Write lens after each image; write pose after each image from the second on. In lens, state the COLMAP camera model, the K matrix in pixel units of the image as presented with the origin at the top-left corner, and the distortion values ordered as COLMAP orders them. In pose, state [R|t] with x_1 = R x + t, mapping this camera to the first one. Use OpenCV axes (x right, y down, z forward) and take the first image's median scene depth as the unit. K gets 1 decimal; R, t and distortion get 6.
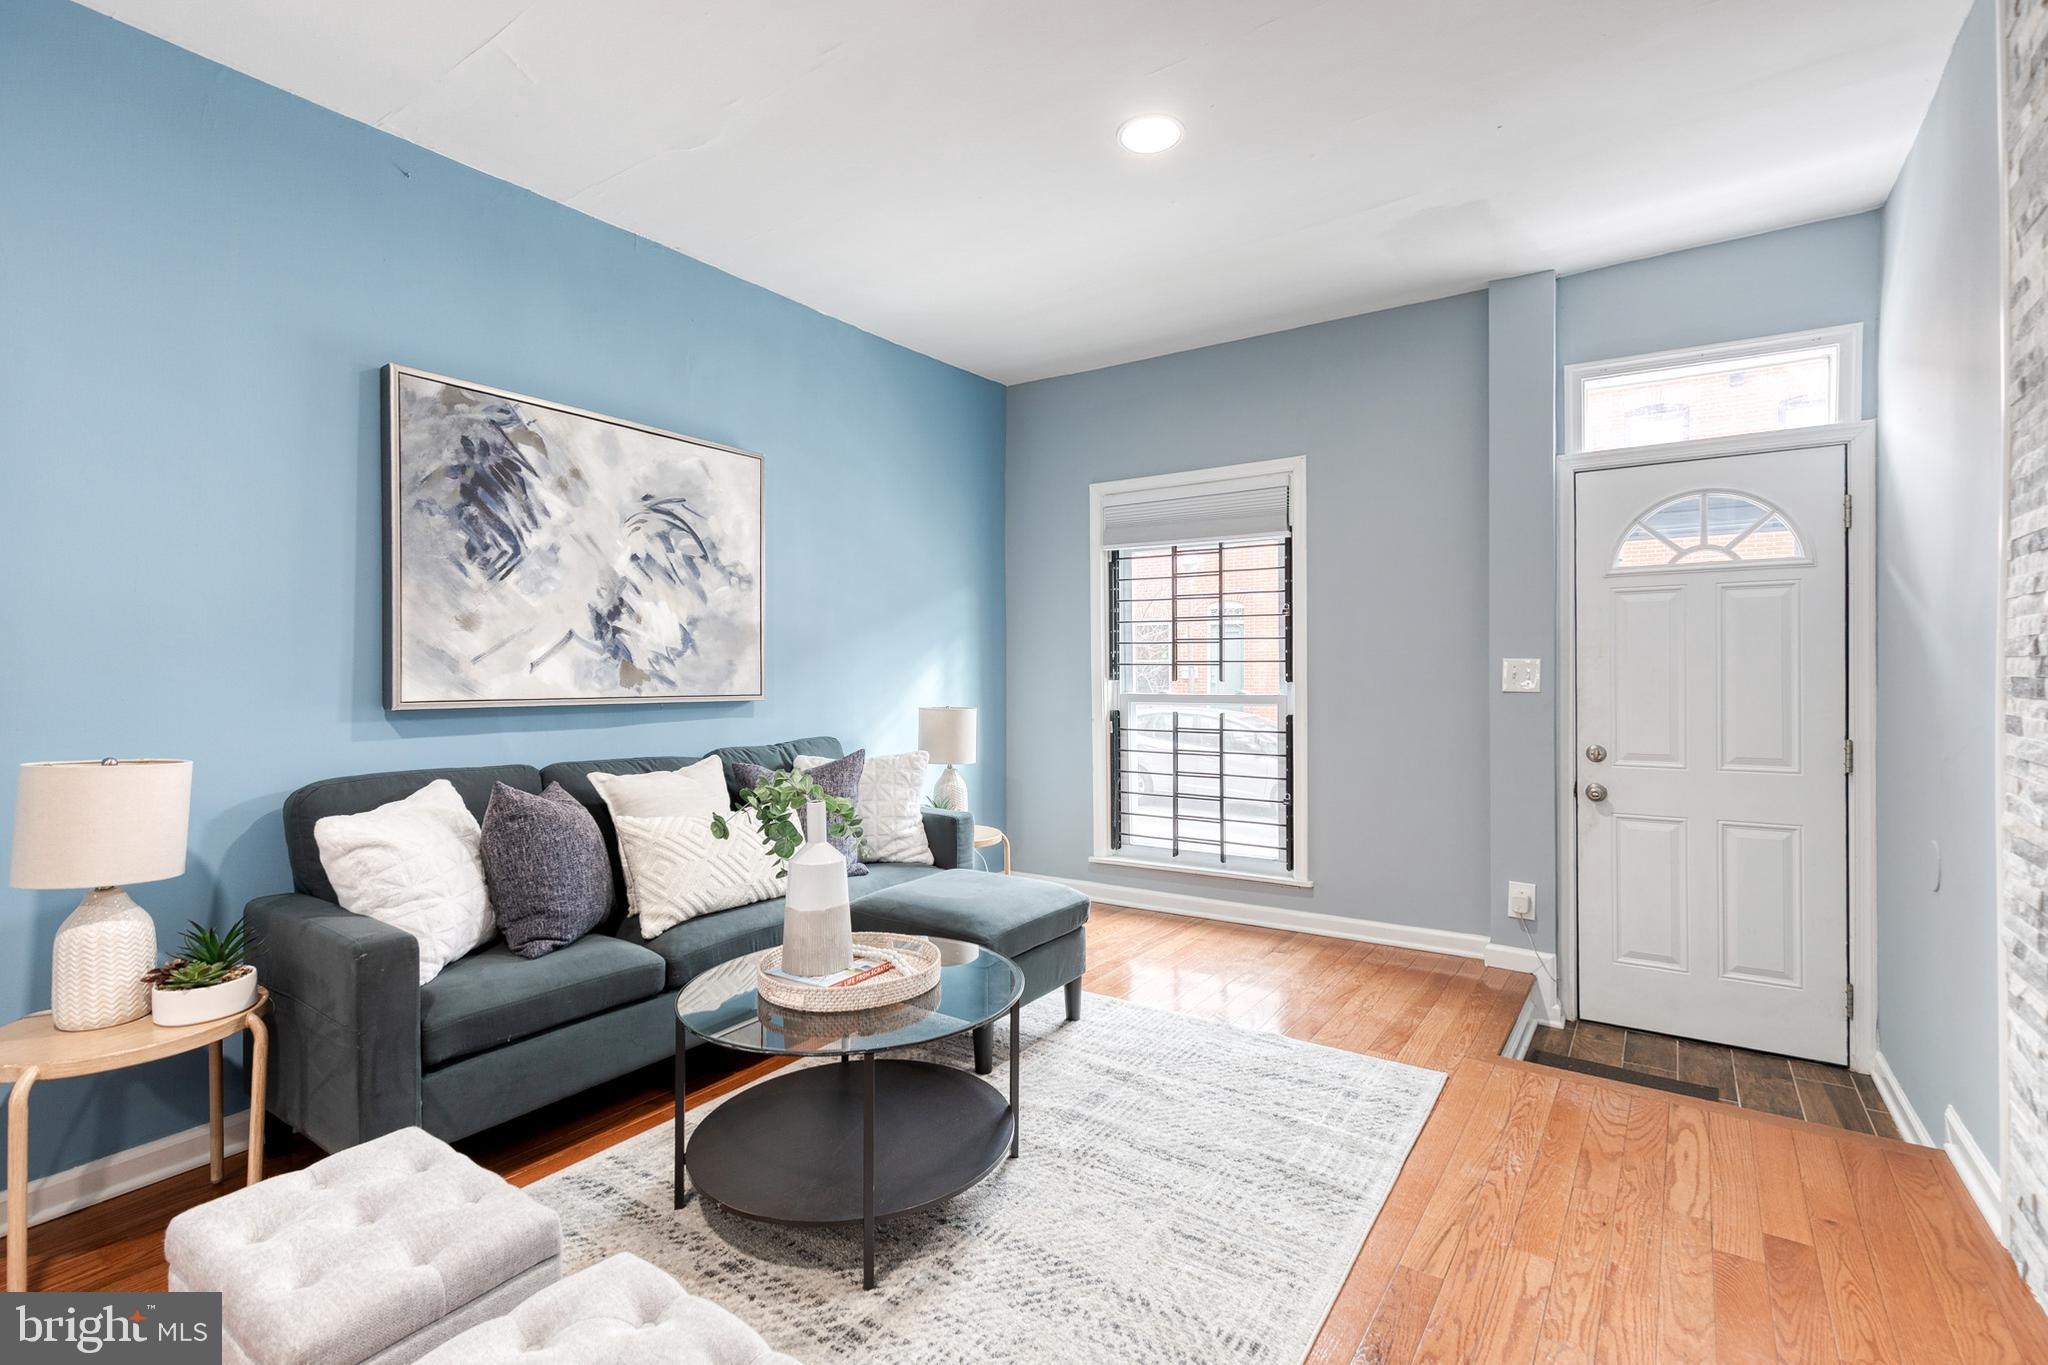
lens RADIAL K [[934.3, 0, 1045.3], [0, 934.3, 676.8], [0, 0, 1]] dist [0.008634, 0.000001]
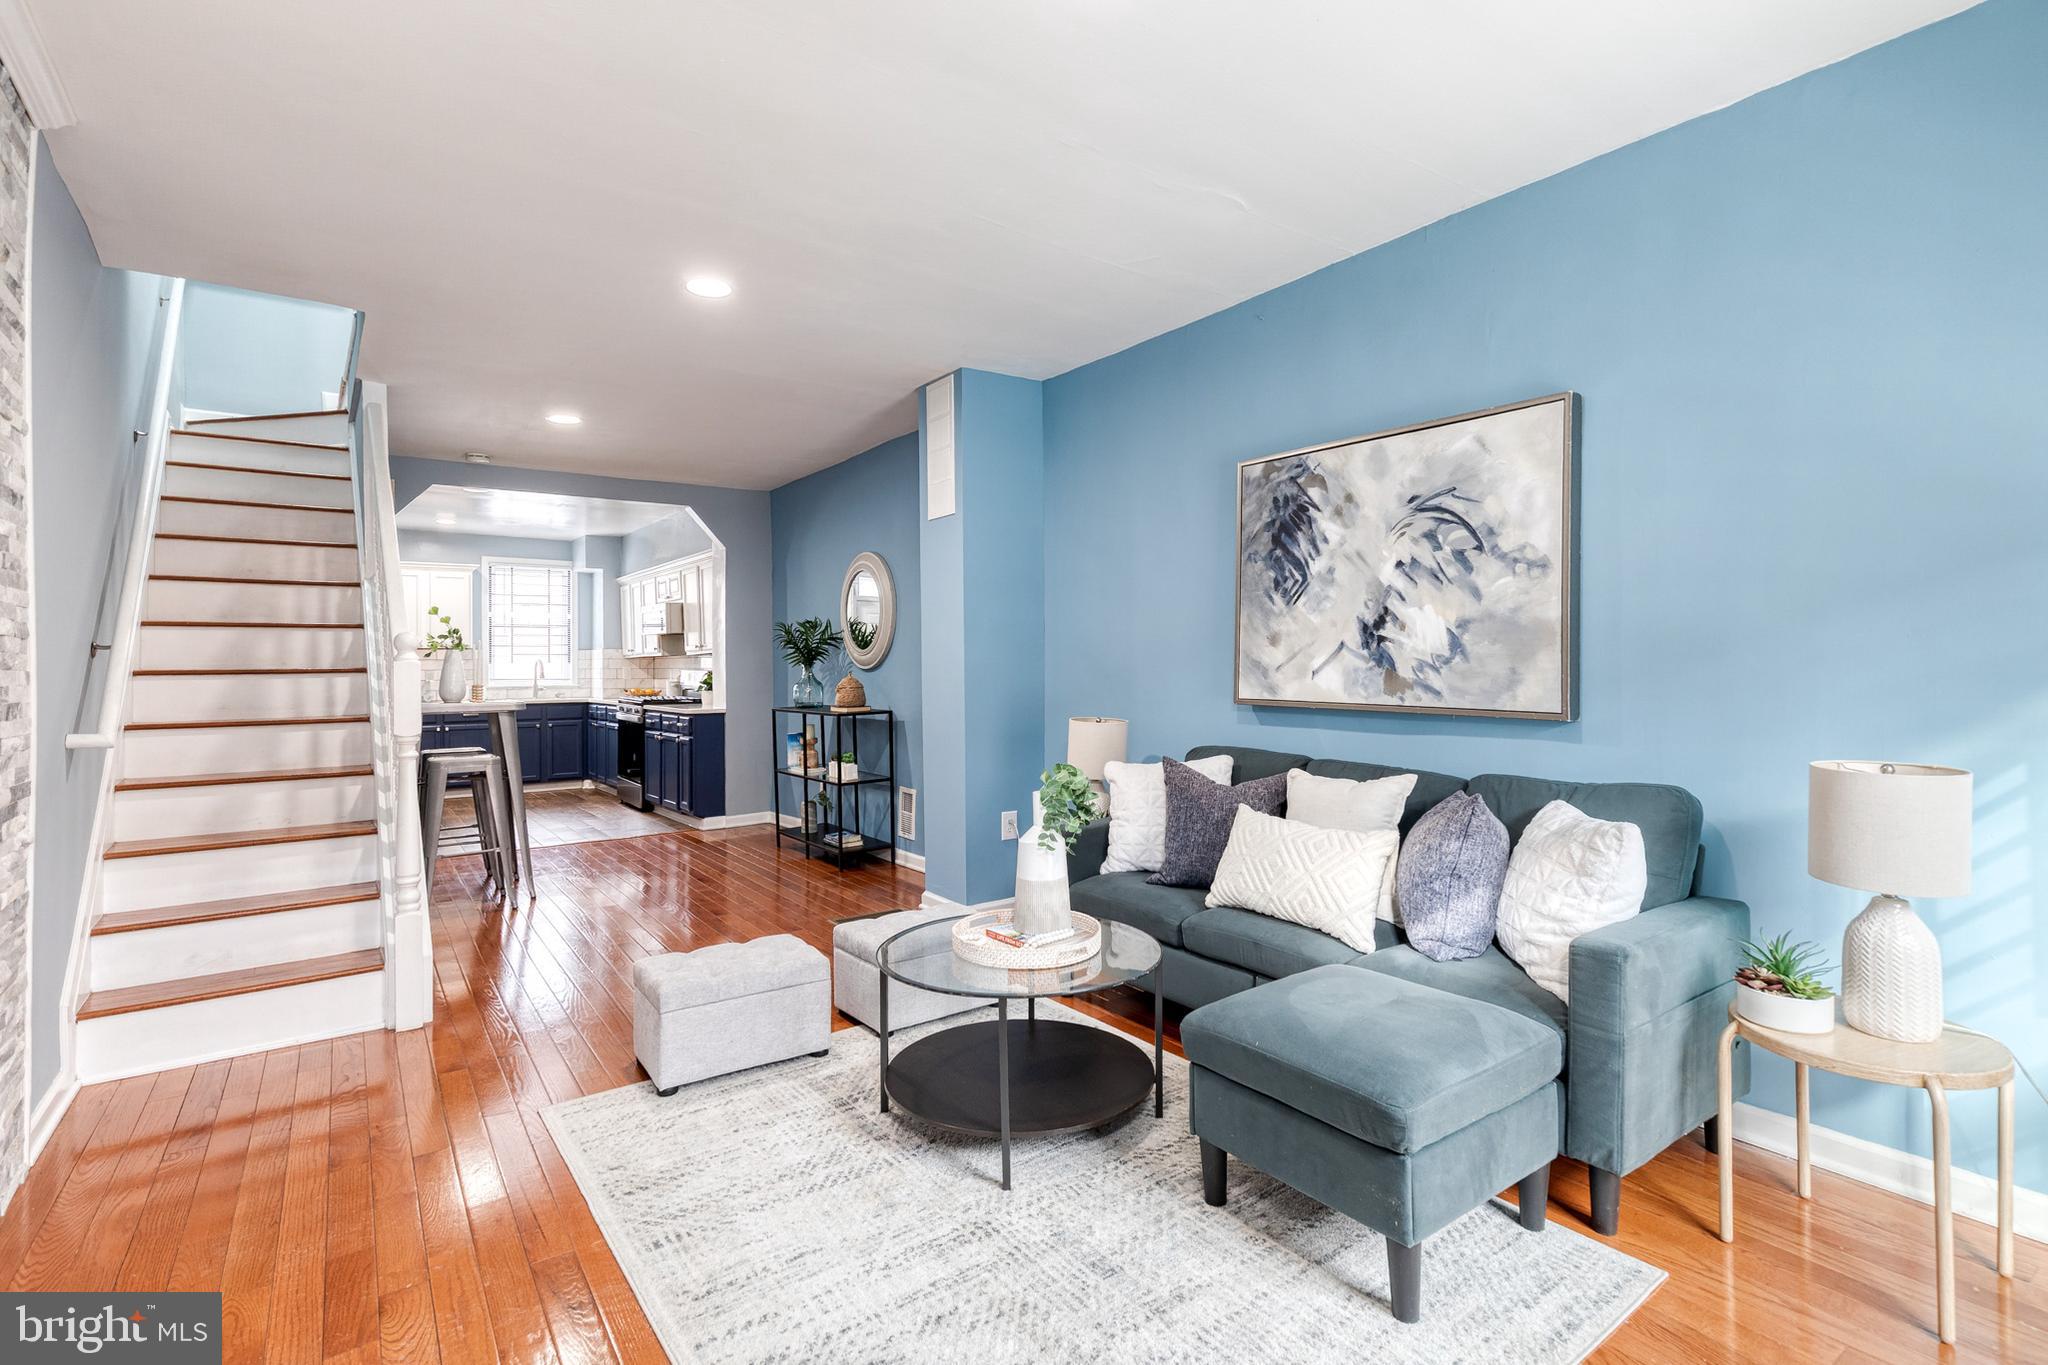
lens RADIAL K [[965.3, 0, 1037.8], [0, 965.3, 662.8], [0, 0, 1]] dist [0.012035, -0.000055]
pose [[-0.335707, 0.001969, -0.941965, 0.665055], [-0.002581, 0.999992, 0.003011, -0.026228], [0.941963, 0.003442, -0.335699, 1.007625]]
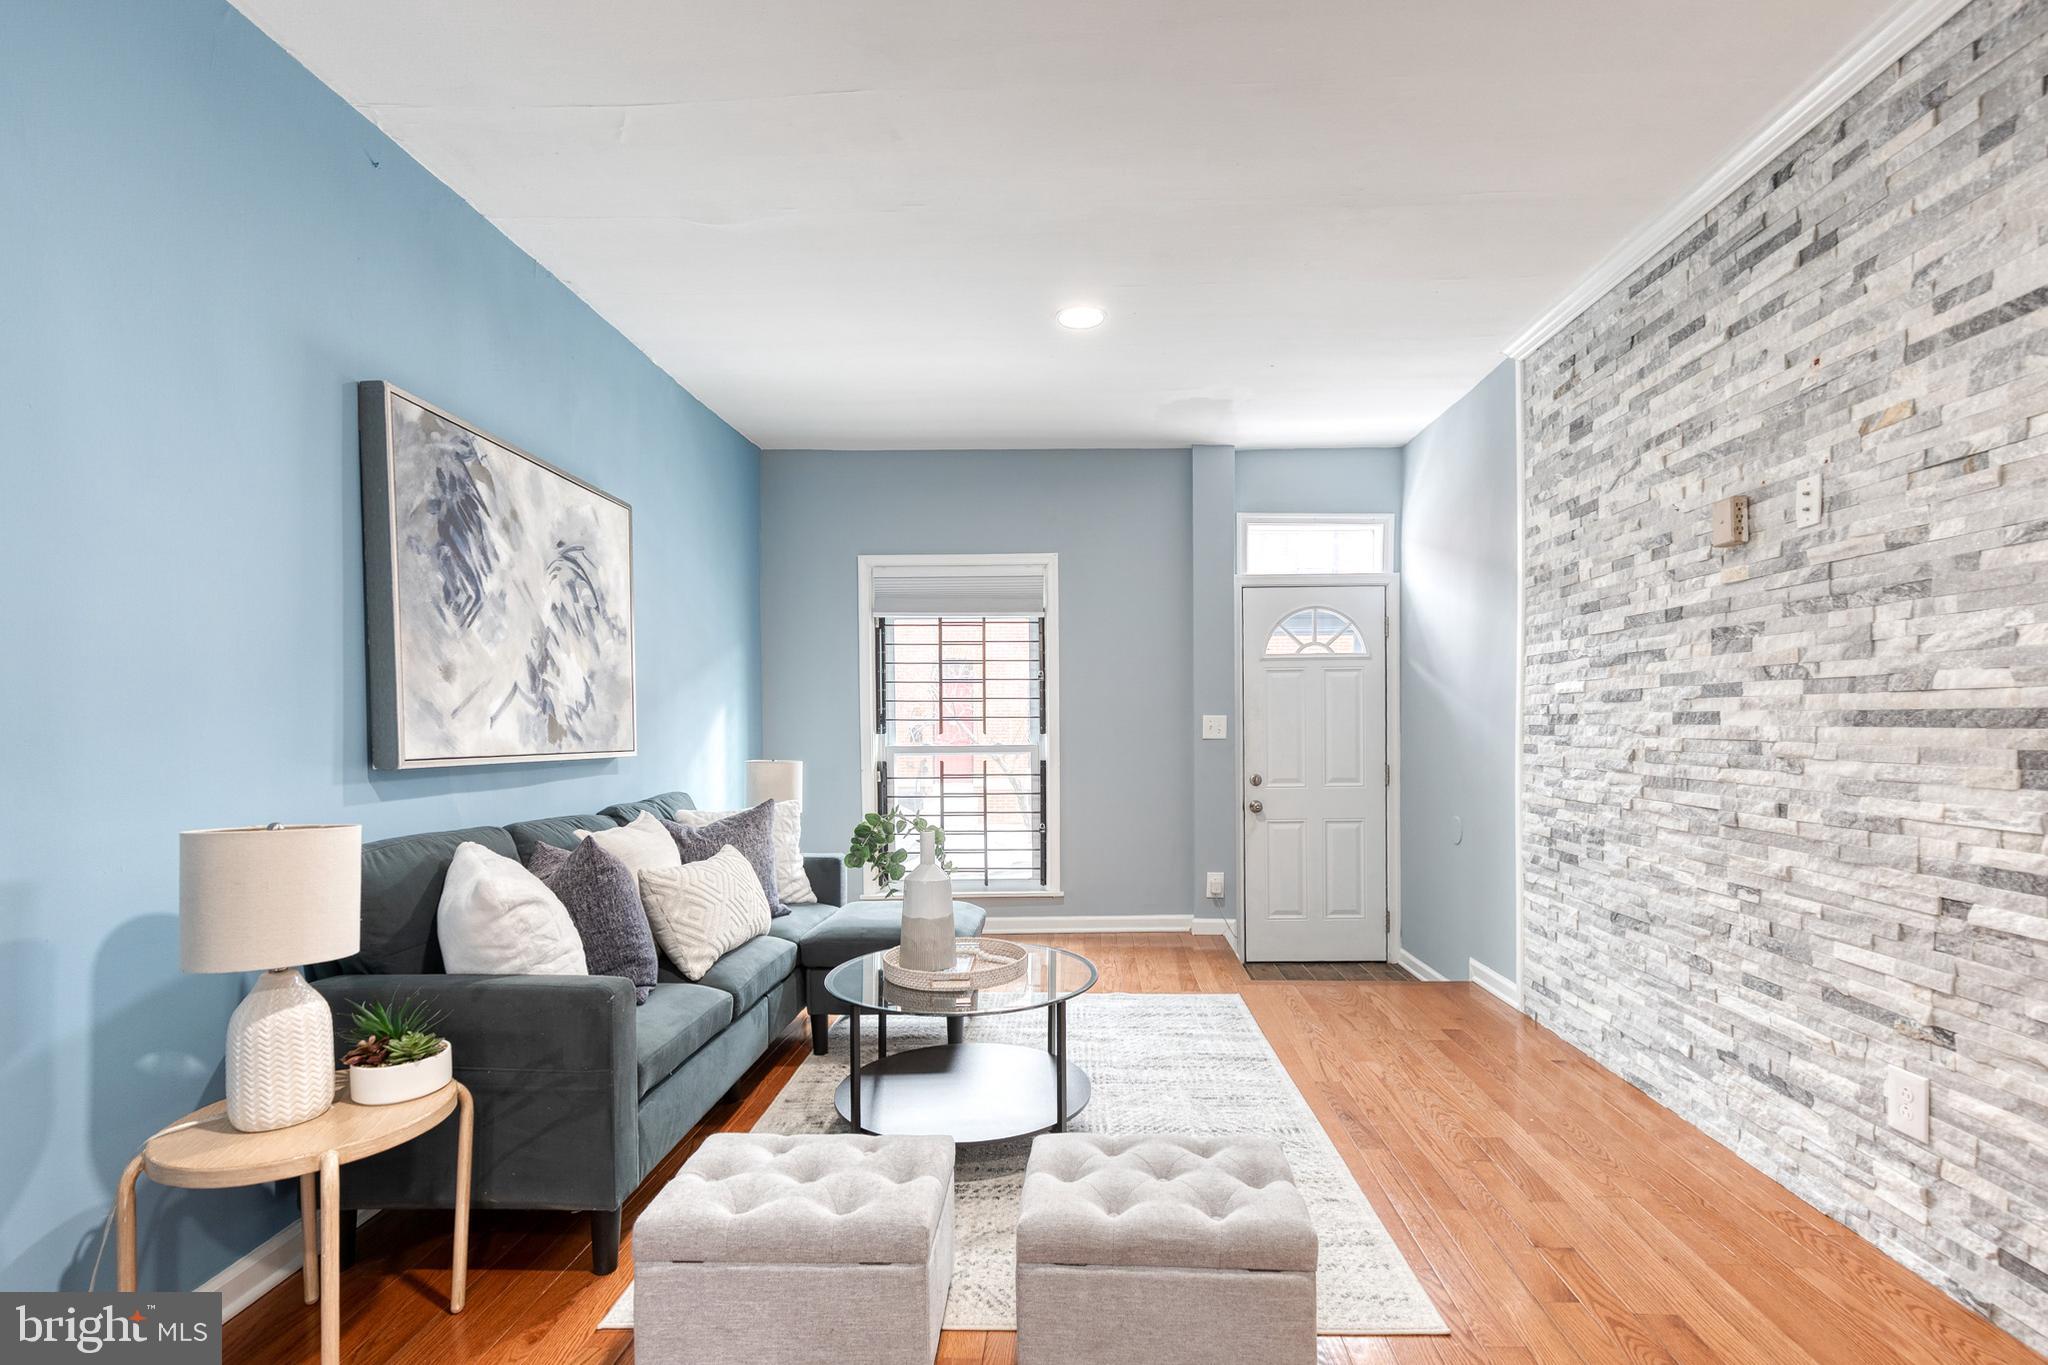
lens RADIAL K [[942.1, 0, 1057.3], [0, 942.1, 747.8], [0, 0, 1]] dist [0.001282, 0.000110]
pose [[0.839210, -0.016972, 0.543543, -0.545560], [0.009102, 0.999811, 0.017165, 0.003414], [-0.543732, -0.009458, 0.839206, -0.081085]]
